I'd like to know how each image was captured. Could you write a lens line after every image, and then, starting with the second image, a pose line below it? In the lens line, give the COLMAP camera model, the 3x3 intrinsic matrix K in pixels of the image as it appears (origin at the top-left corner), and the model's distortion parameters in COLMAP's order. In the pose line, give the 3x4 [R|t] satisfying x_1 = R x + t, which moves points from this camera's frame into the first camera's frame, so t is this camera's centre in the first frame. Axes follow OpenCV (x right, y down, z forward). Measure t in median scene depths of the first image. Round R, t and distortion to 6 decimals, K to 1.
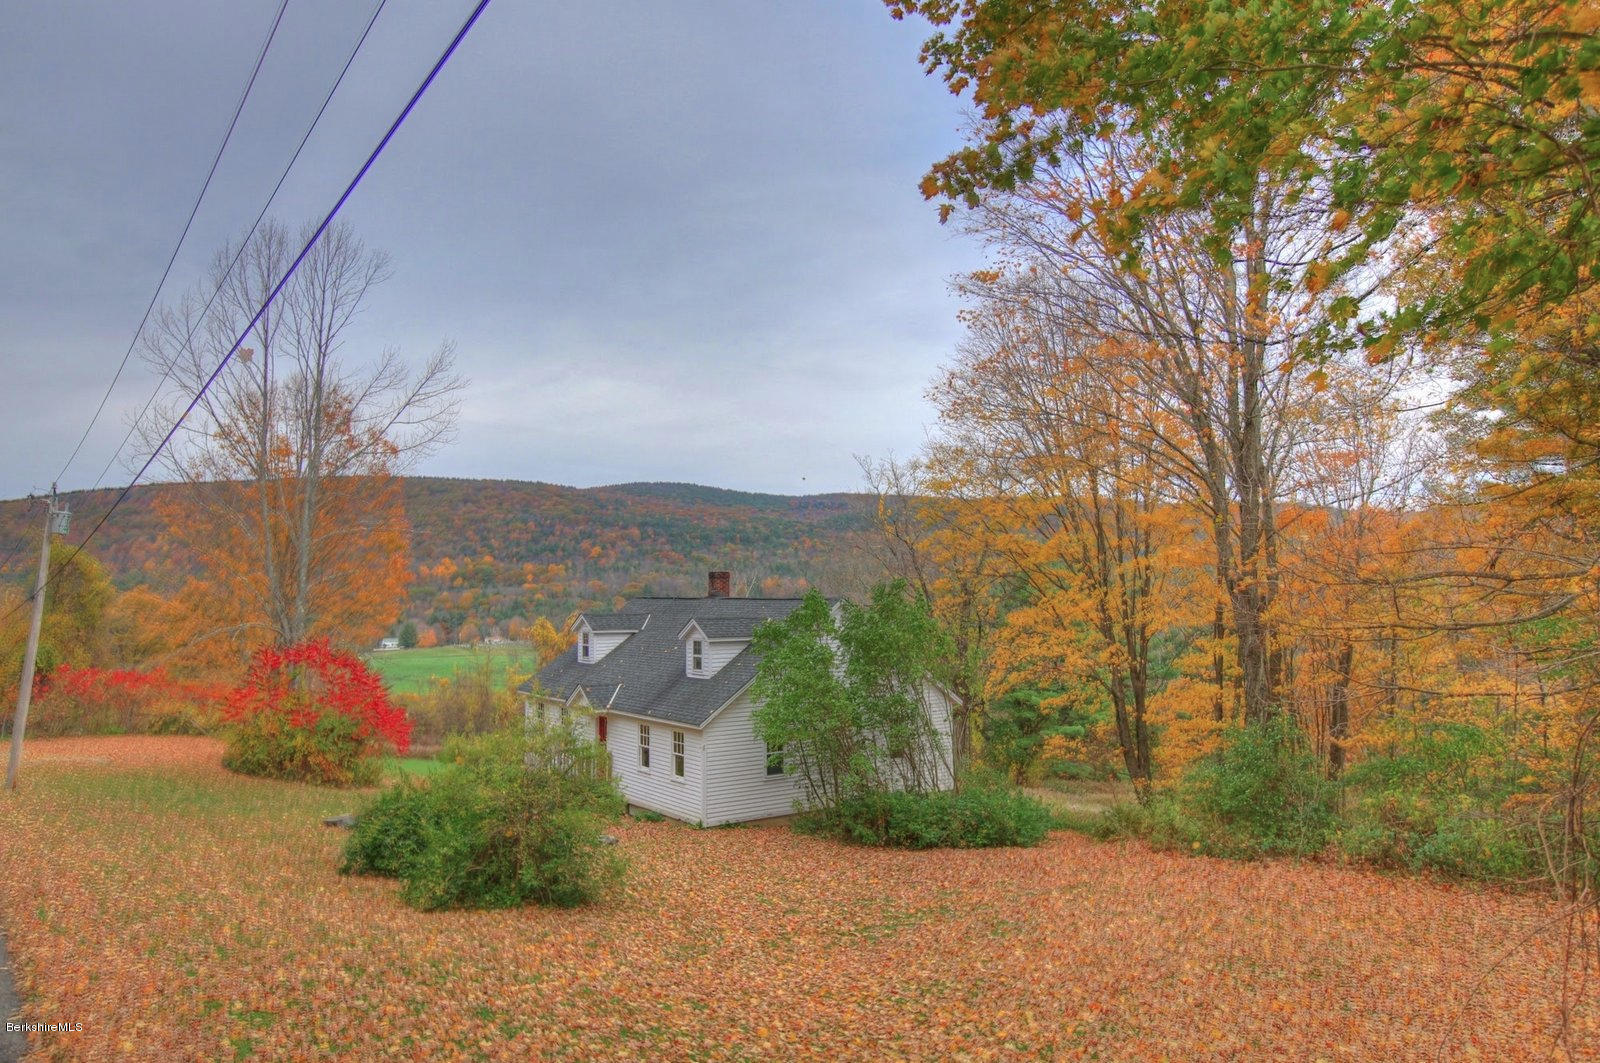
lens RADIAL K [[1187.5, 0, 807.4], [0, 1187.5, 512.0], [0, 0, 1]] dist [-0.010599, 0.040694]
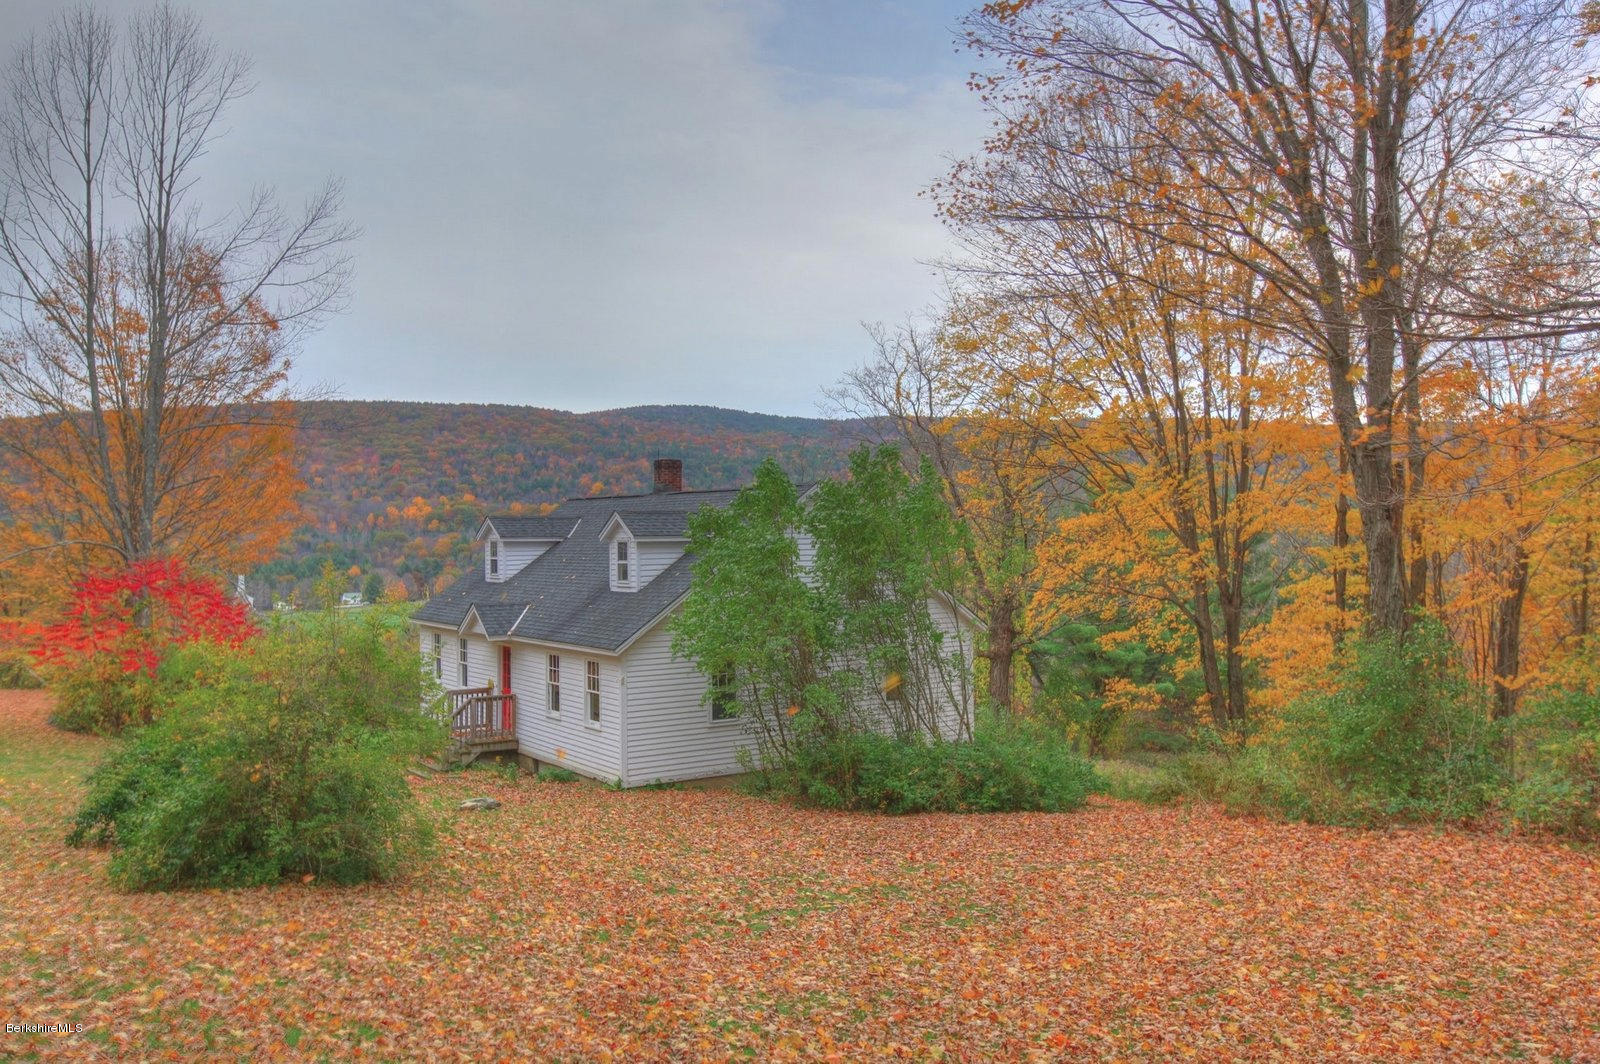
lens RADIAL K [[1423.3, 0, 795.8], [0, 1423.3, 516.0], [0, 0, 1]] dist [0.030680, 0.033135]
pose [[0.999152, -0.005981, -0.040729, 0.047683], [0.008101, 0.998609, 0.052091, 0.042376], [0.040361, -0.052377, 0.997811, 0.105809]]
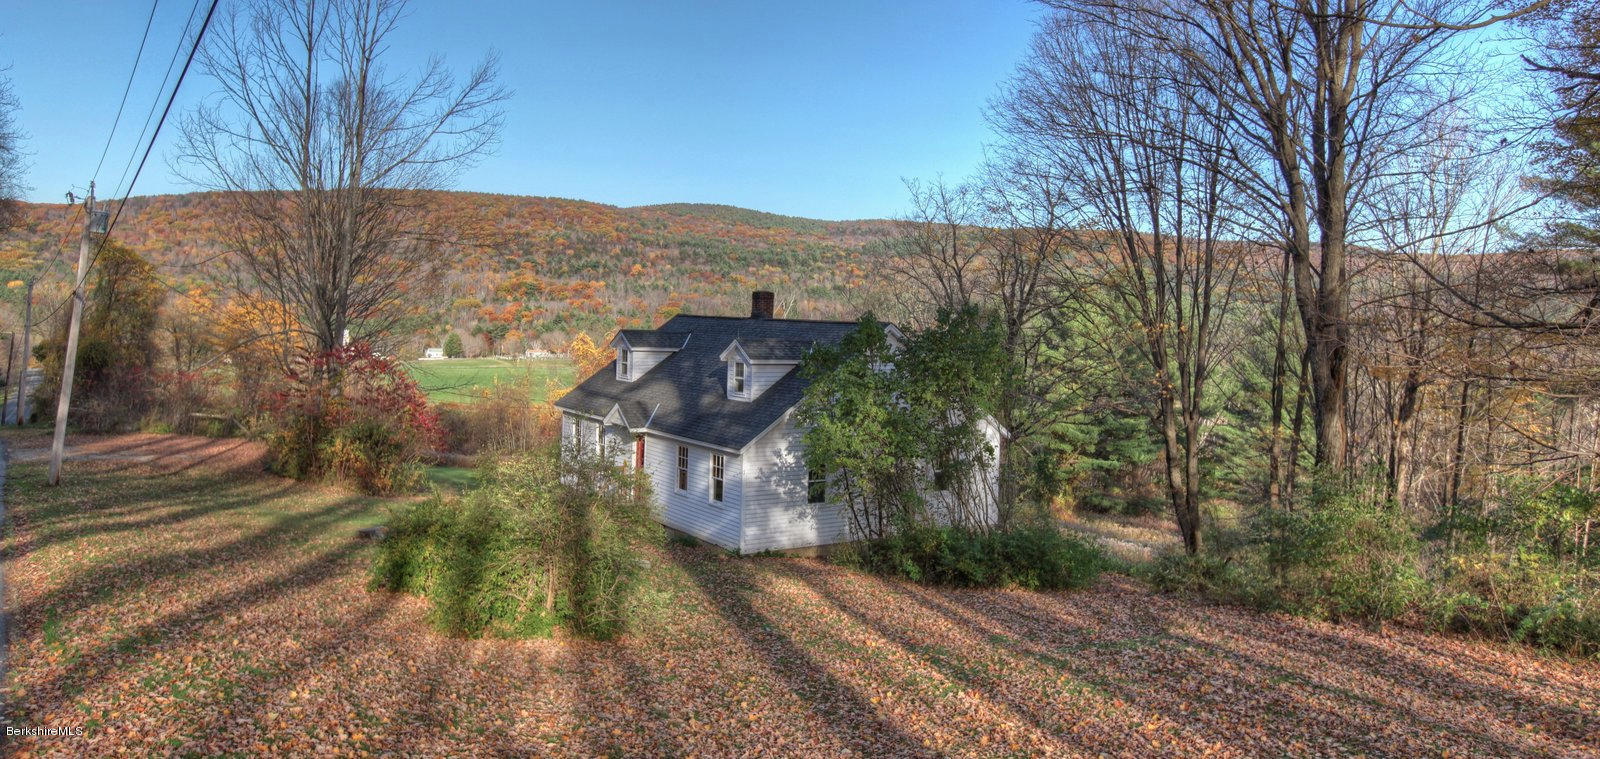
lens RADIAL K [[1170.4, 0, 795.6], [0, 1170.4, 296.9], [0, 0, 1]] dist [0.001371, 0.004439]
pose [[0.998664, 0.032641, -0.040070, -0.009764], [-0.030529, 0.998168, 0.052230, 0.003223], [0.041702, -0.050937, 0.997831, 0.046582]]
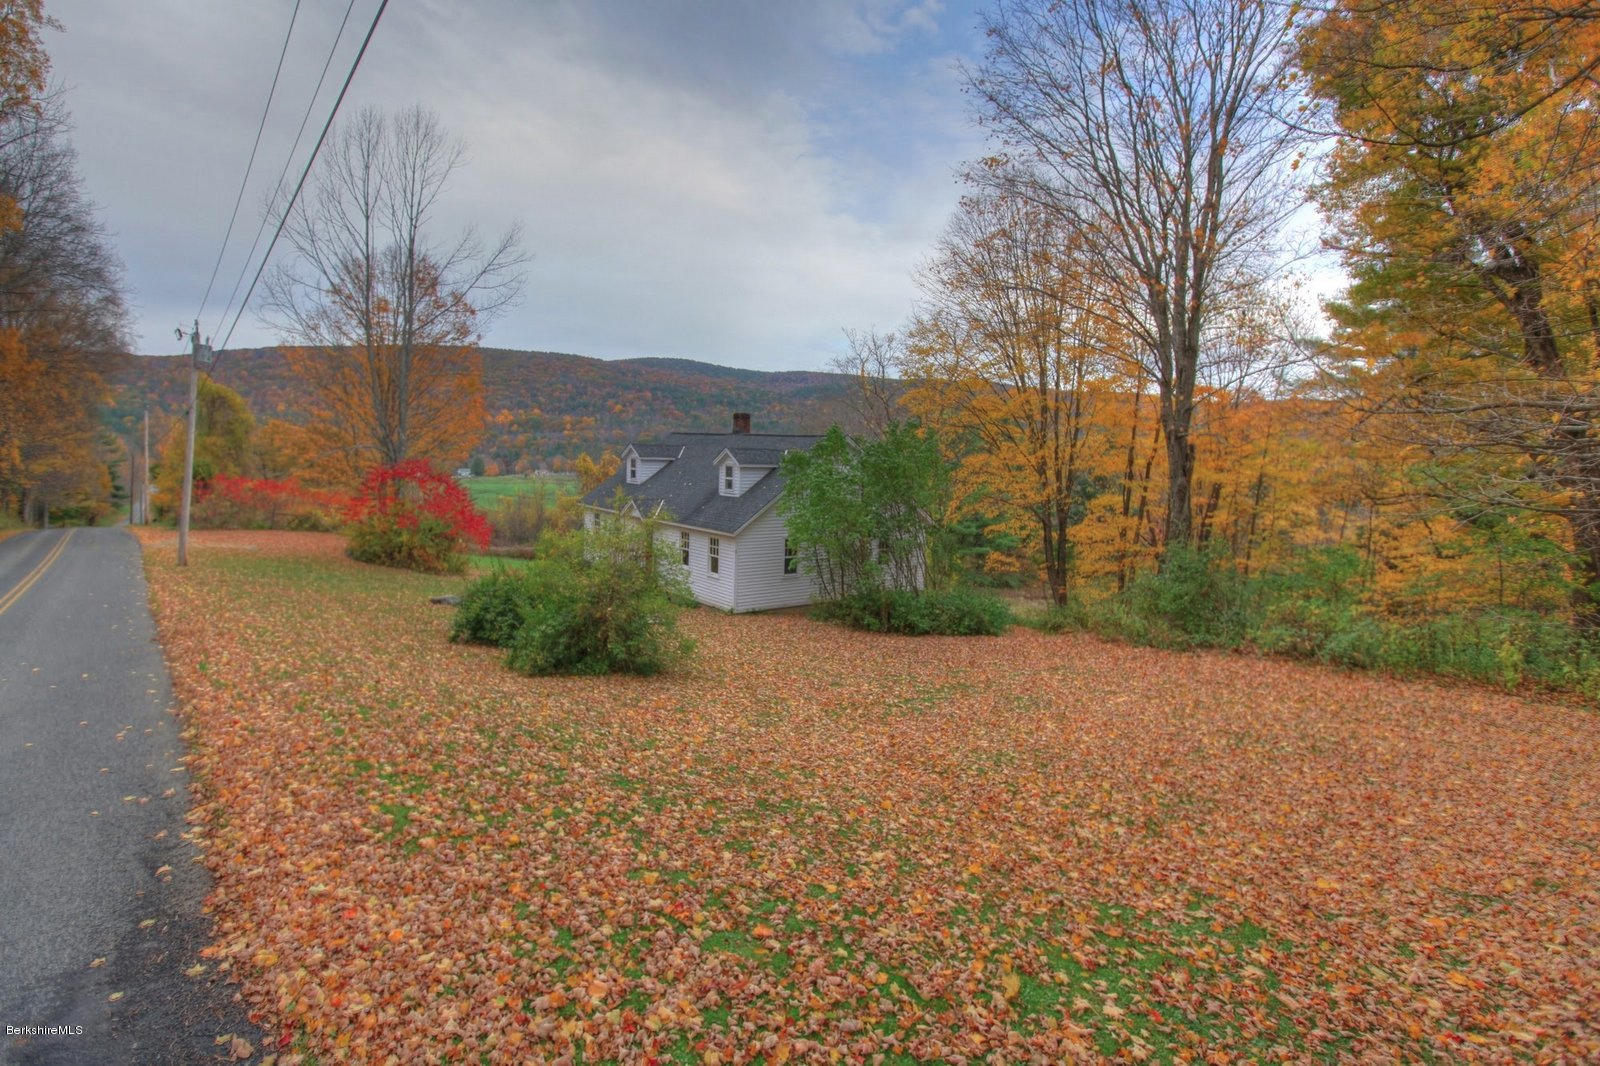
lens RADIAL K [[879.2, 0, 800.5], [0, 879.2, 527.7], [0, 0, 1]] dist [-0.025708, 0.001174]
pose [[0.998983, 0.031466, 0.032289, -0.042000], [-0.036228, 0.986535, 0.159486, 0.020501], [-0.026836, -0.160493, 0.986672, 0.076841]]
